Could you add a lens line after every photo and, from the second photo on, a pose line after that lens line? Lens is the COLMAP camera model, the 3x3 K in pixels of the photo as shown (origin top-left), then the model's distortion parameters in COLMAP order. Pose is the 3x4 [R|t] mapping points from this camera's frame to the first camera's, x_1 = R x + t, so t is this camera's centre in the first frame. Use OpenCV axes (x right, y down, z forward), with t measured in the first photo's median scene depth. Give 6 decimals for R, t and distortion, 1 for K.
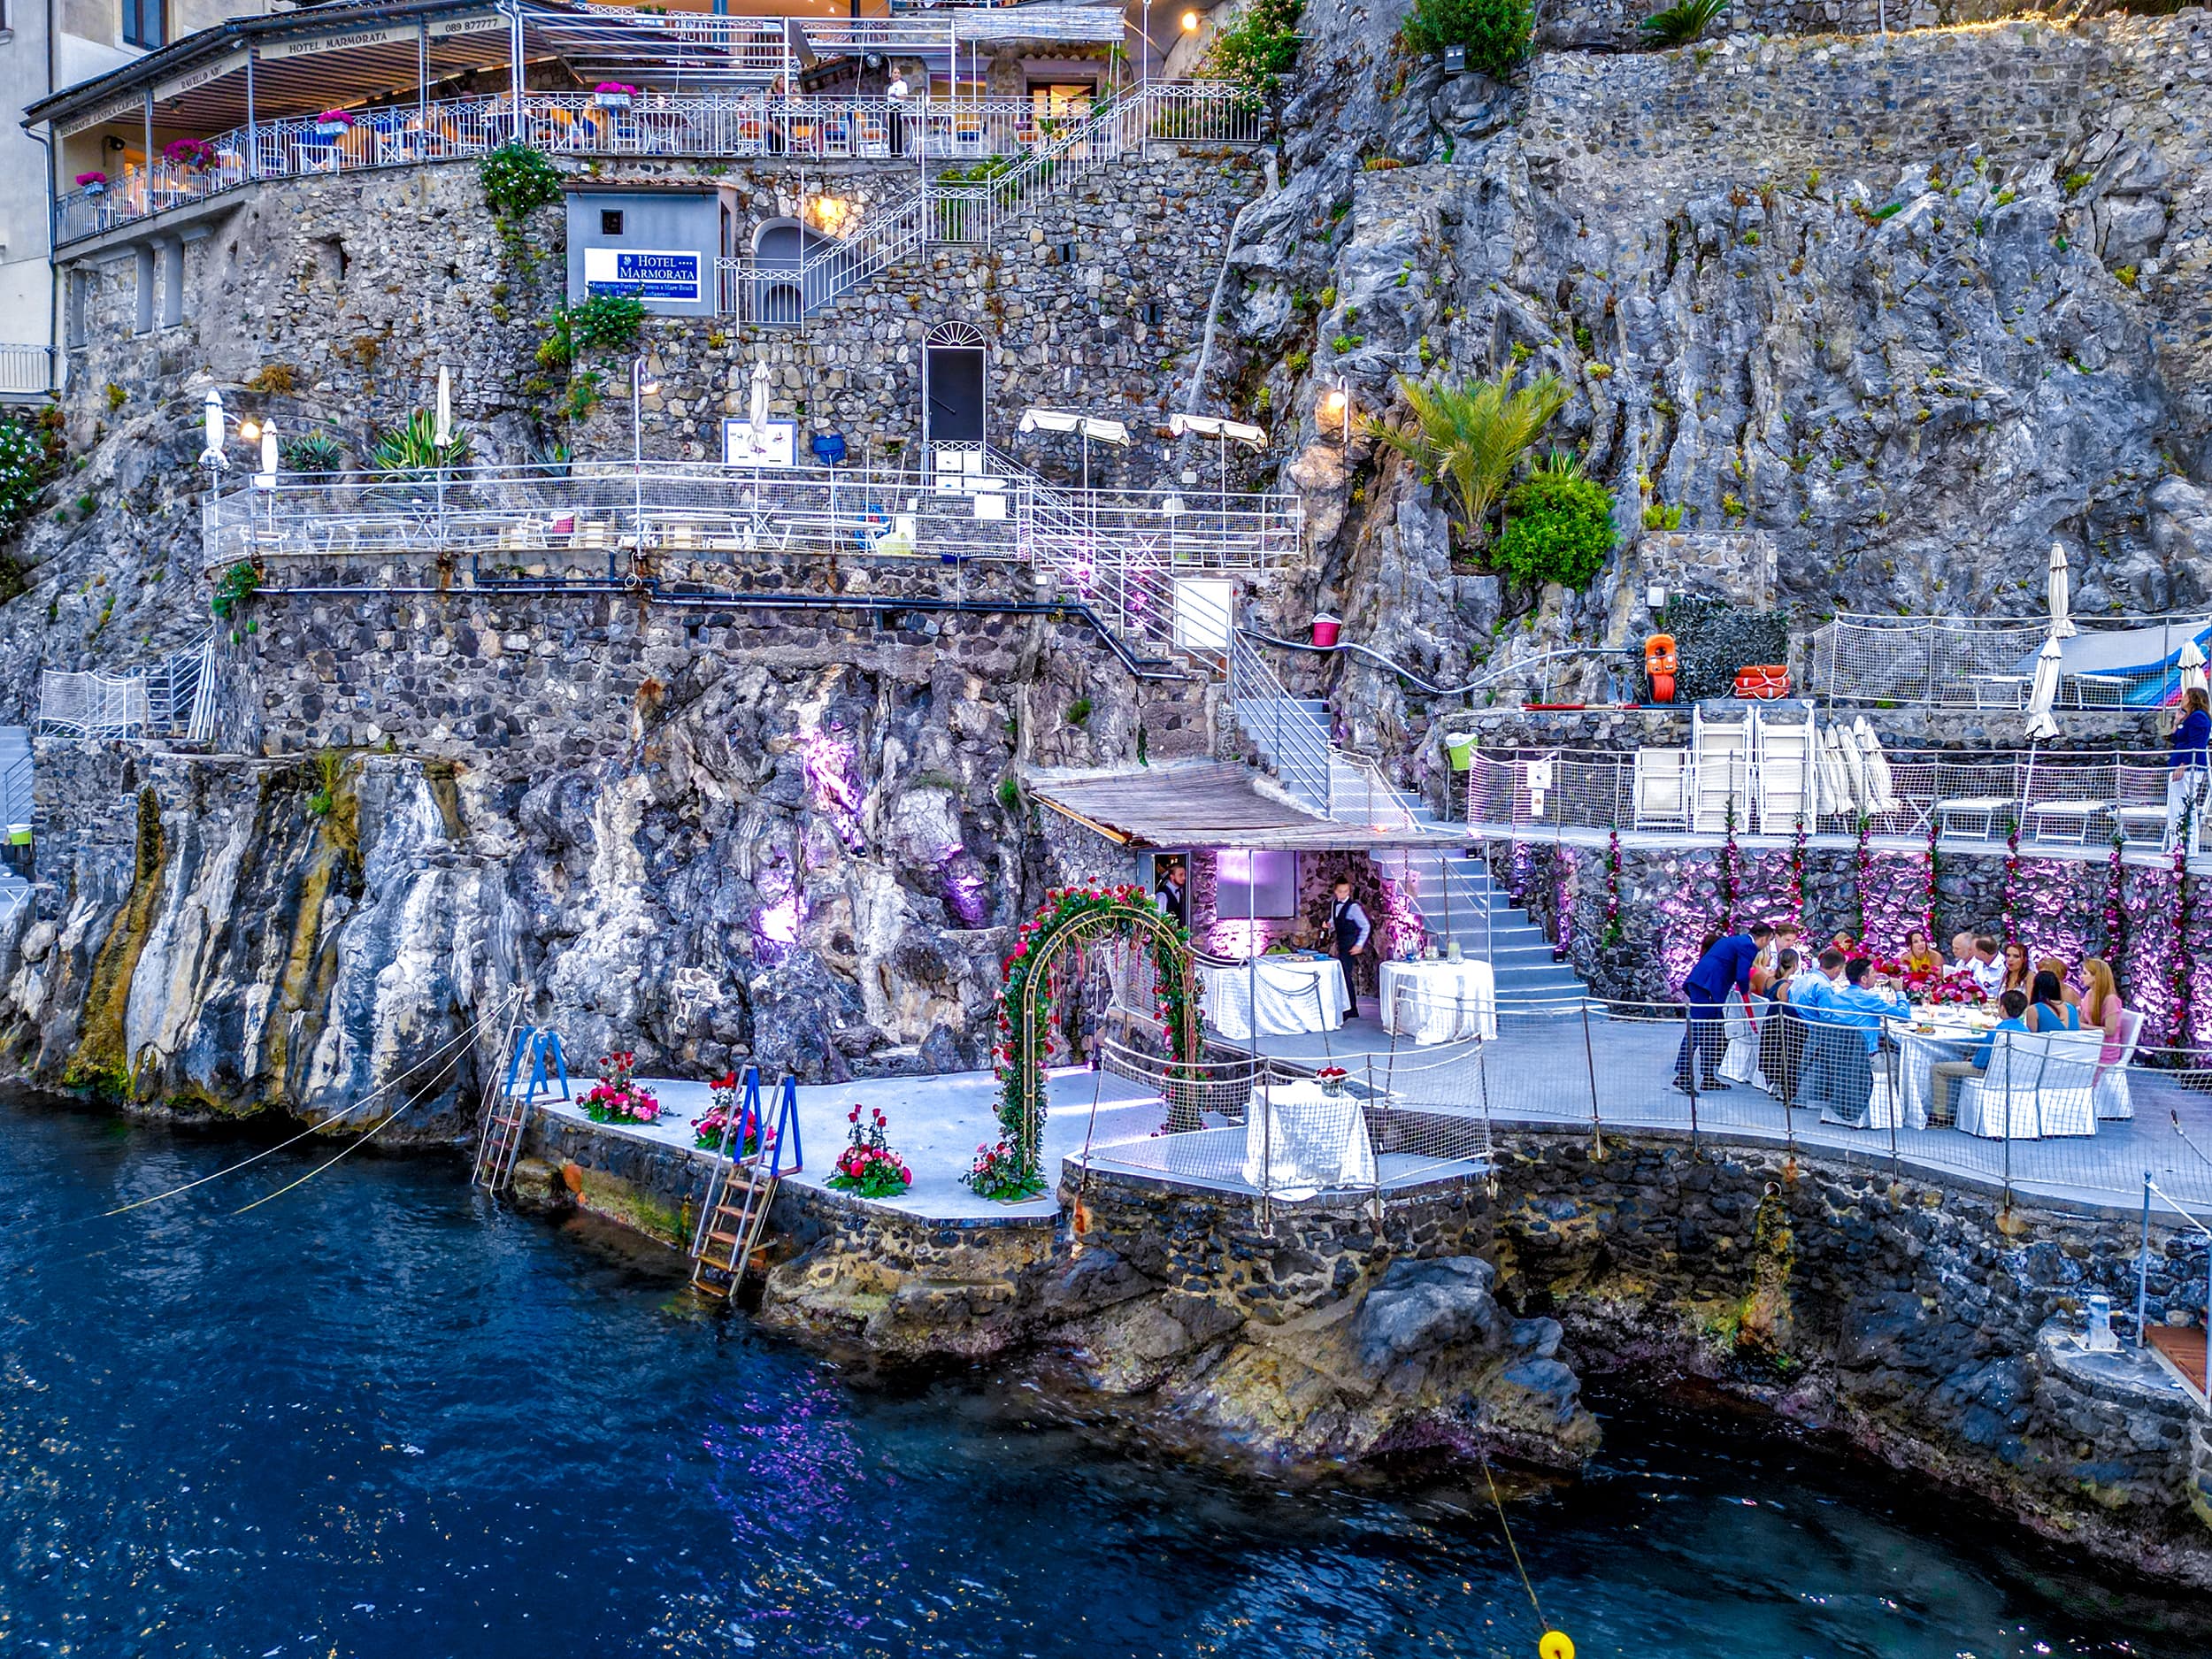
lens RADIAL K [[1830.8, 0, 1114.4], [0, 1830.8, 838.3], [0, 0, 1]] dist [0.091625, -0.109816]
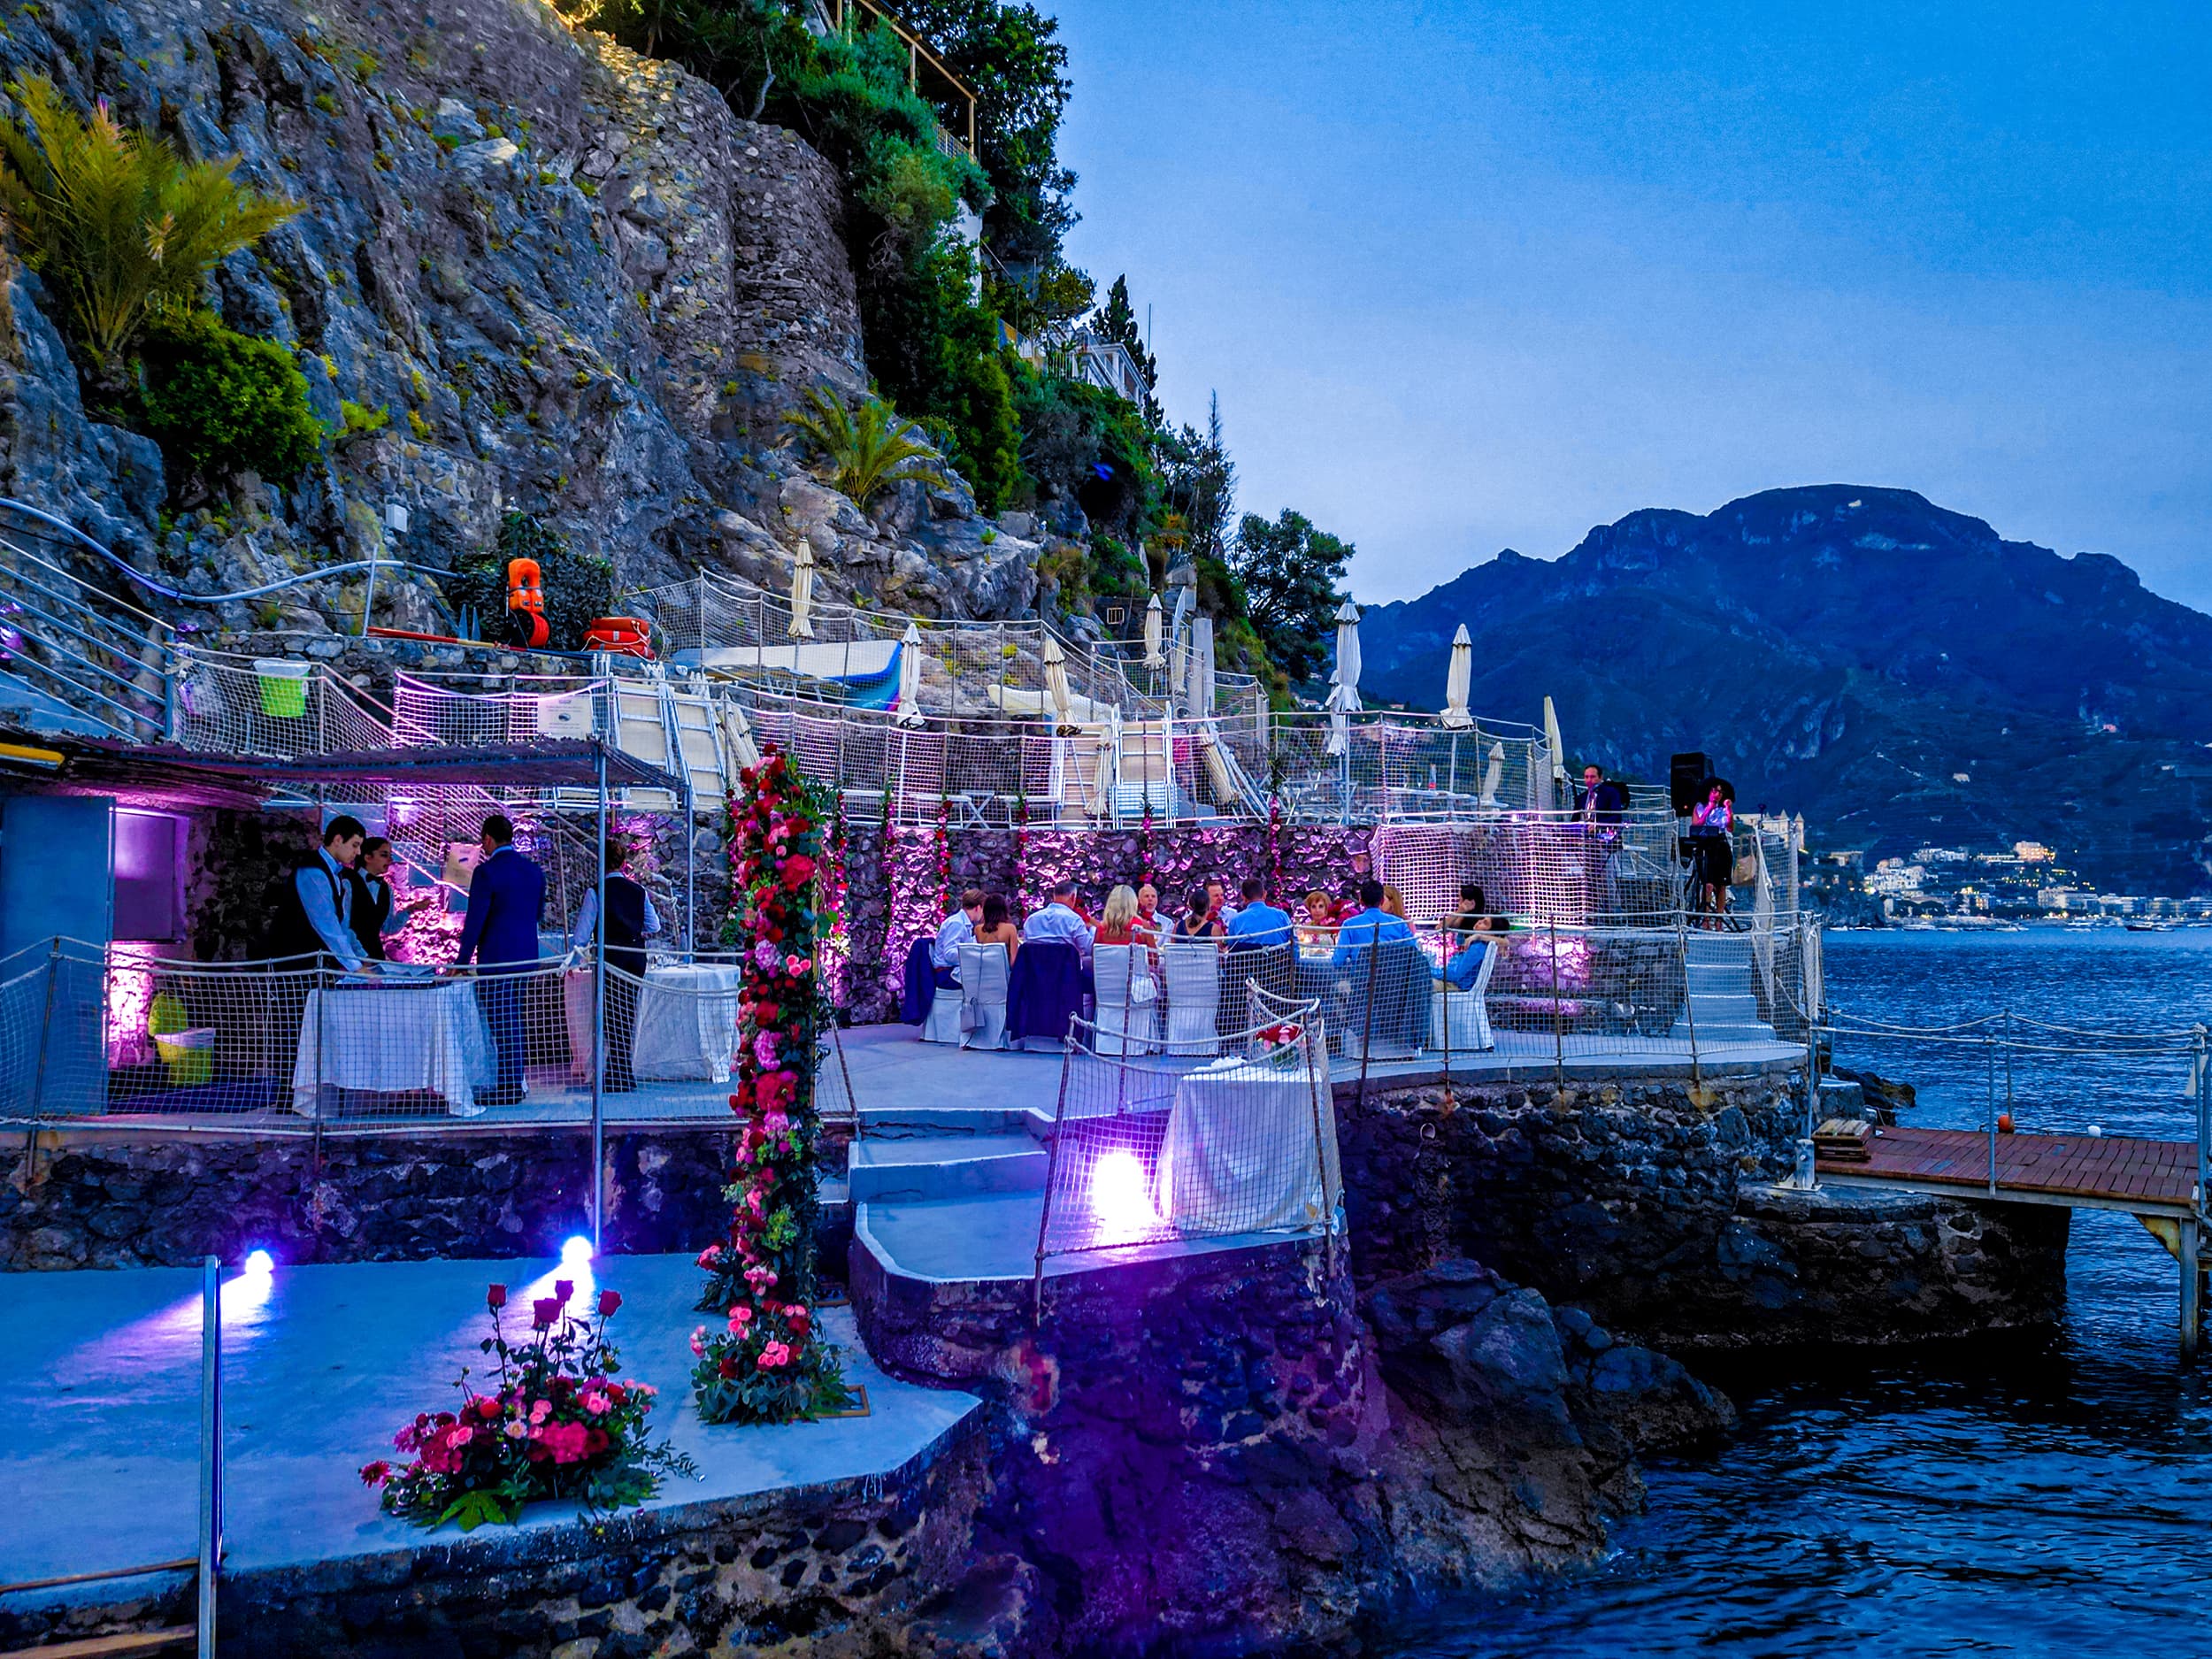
lens RADIAL K [[1831.6, 0, 1104.3], [0, 1831.6, 835.0], [0, 0, 1]] dist [0.058050, -0.043930]
pose [[0.331006, 0.038378, 0.942848, -0.307619], [0.052296, 0.996891, -0.058937, 0.054483], [-0.942178, 0.068816, 0.327970, 0.500742]]
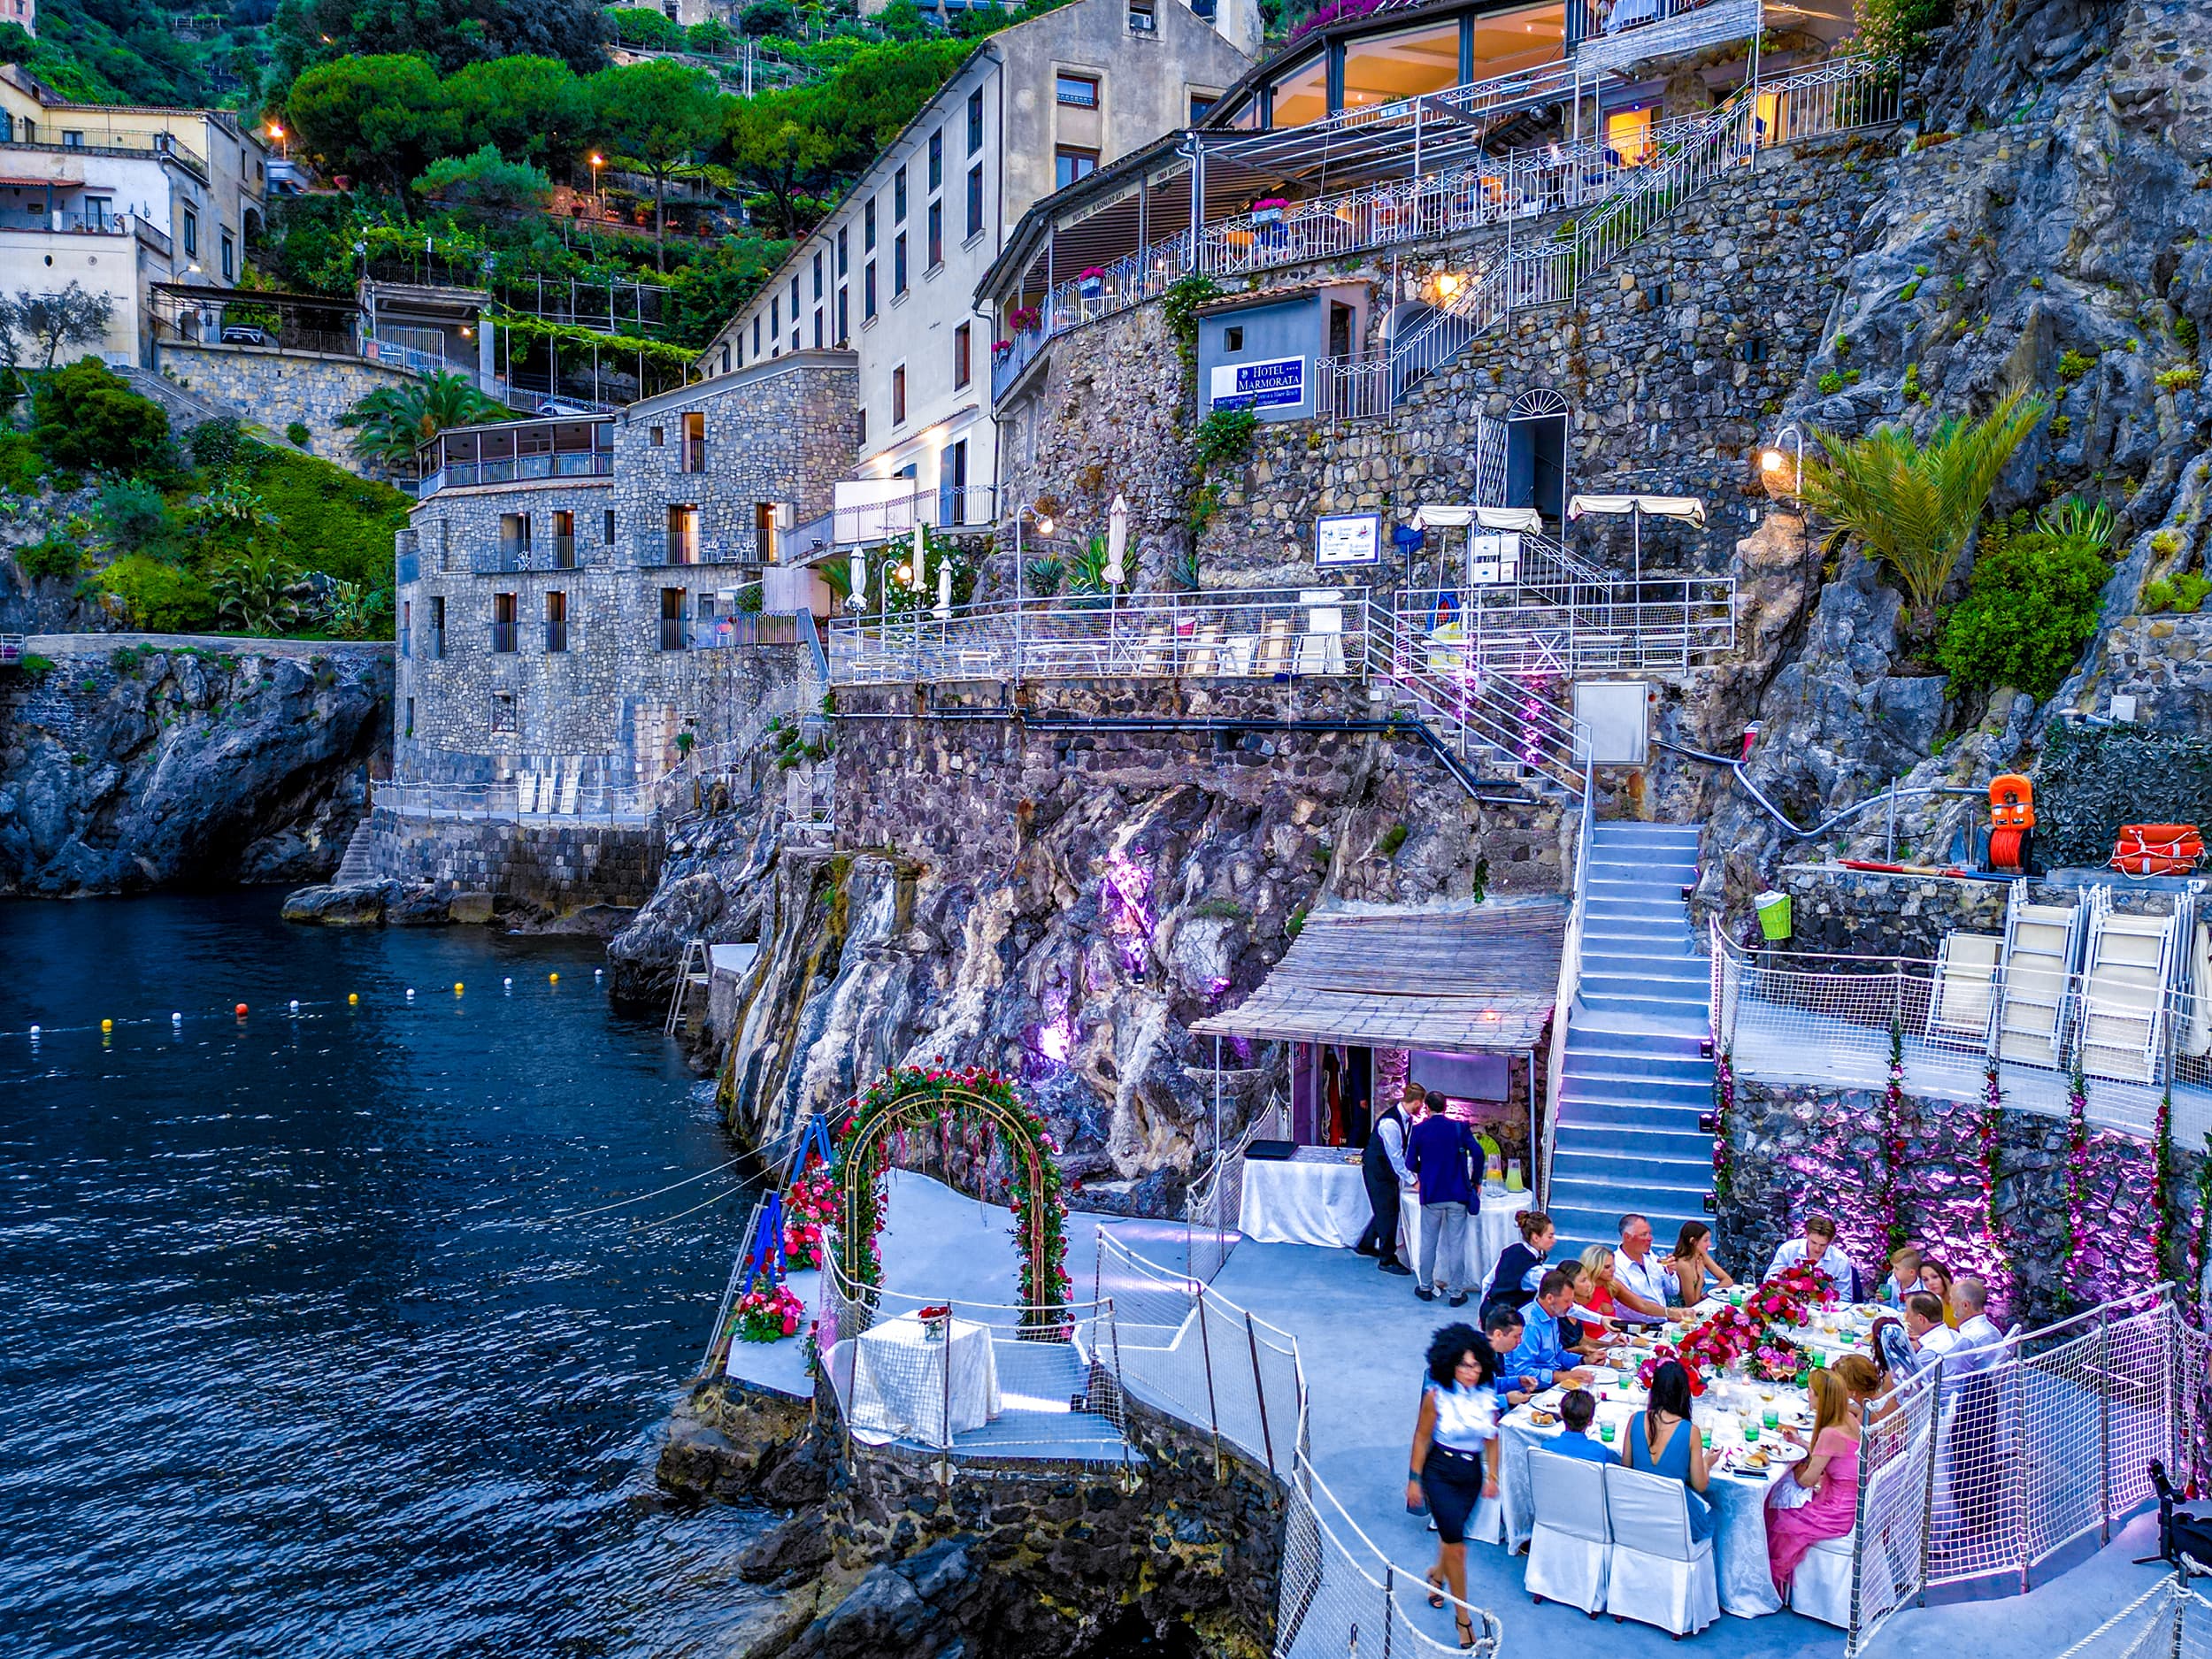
lens RADIAL K [[1831.6, 0, 1104.3], [0, 1831.6, 835.0], [0, 0, 1]] dist [0.058050, -0.043930]
pose [[0.760360, 0.035296, -0.648542, 0.460770], [-0.038317, 0.999221, 0.009458, -0.074273], [0.648370, 0.017658, 0.761120, 0.206267]]
